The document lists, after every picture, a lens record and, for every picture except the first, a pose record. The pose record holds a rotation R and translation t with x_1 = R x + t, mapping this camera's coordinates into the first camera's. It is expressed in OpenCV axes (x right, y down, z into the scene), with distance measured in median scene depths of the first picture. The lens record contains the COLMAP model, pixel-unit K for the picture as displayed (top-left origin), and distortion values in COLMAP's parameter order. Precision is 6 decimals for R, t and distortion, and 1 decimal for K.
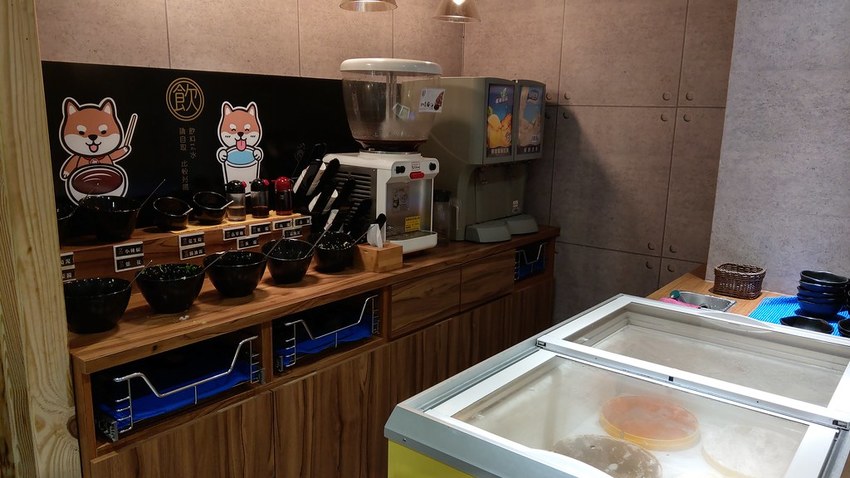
lens RADIAL K [[647.9, 0, 425.9], [0, 647.9, 240.2], [0, 0, 1]] dist [0.037845, -0.040431]
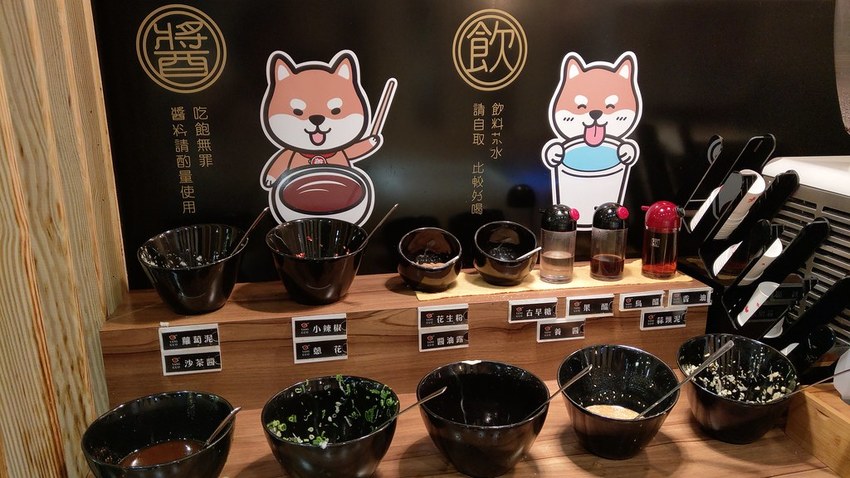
lens RADIAL K [[647.9, 0, 427.8], [0, 647.9, 251.4], [0, 0, 1]] dist [0.037845, -0.040431]
pose [[0.762768, 0.151851, -0.628591, -0.041902], [-0.112457, 0.988376, 0.102304, -0.099916], [0.636819, -0.007344, 0.770978, 0.547721]]
